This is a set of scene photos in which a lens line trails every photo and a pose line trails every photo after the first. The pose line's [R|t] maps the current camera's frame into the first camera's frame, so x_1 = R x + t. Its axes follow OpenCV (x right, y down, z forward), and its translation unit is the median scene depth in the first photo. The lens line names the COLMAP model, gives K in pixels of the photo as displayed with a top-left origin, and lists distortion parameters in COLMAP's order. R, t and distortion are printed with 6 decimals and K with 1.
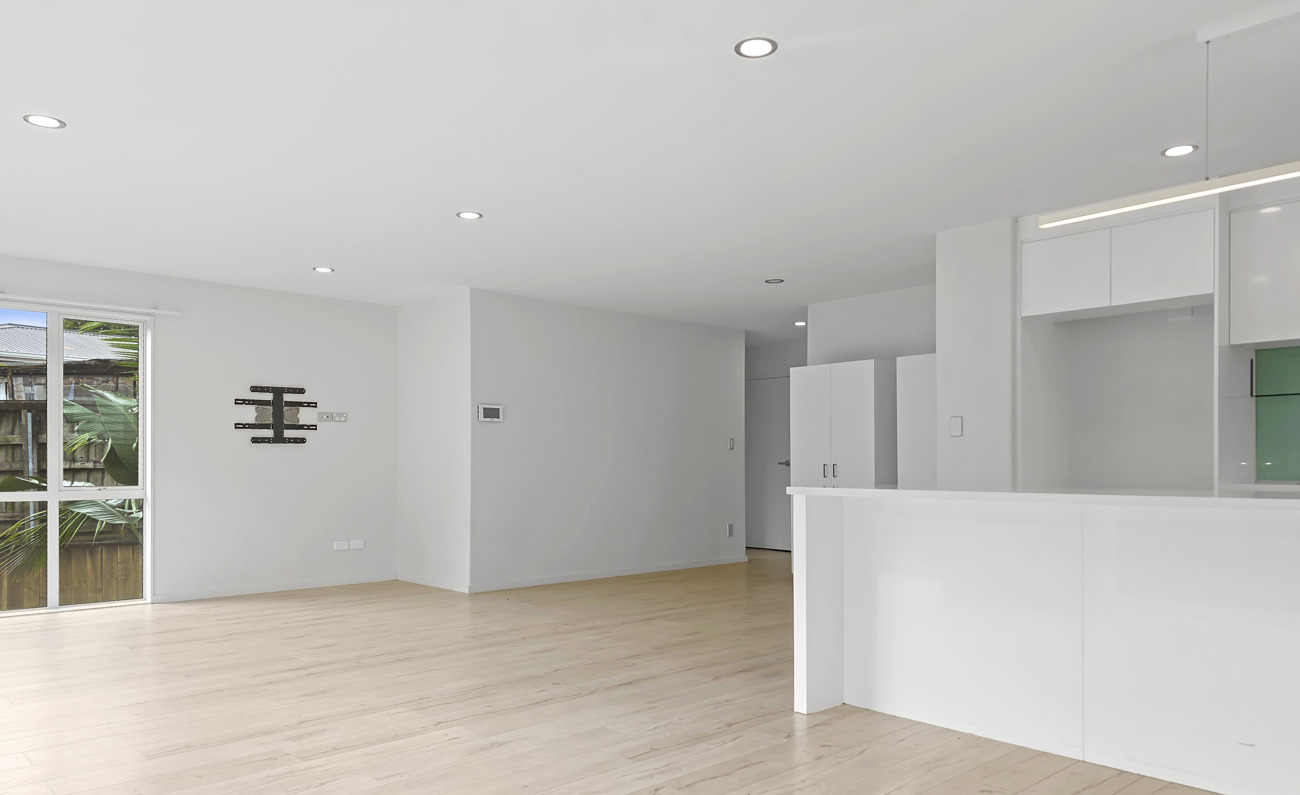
lens RADIAL K [[912.9, 0, 647.1], [0, 912.9, 468.0], [0, 0, 1]] dist [0.027554, -0.001907]
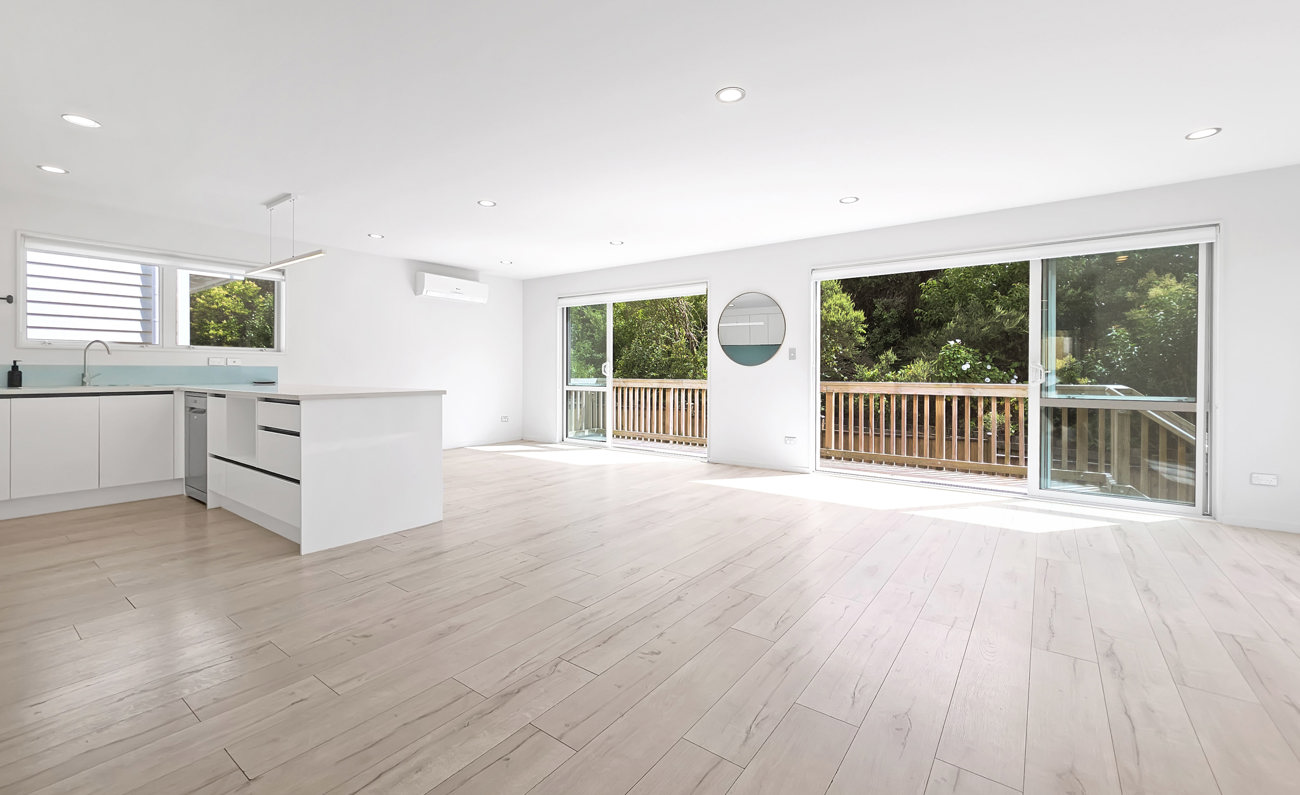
lens RADIAL K [[533.5, 0, 651.7], [0, 533.5, 373.5], [0, 0, 1]] dist [-0.000798, -0.000264]
pose [[-0.980806, 0.000275, -0.194986, -0.016541], [-0.000920, 0.999981, 0.006038, -0.010037], [0.194984, 0.006102, -0.980787, 1.131249]]
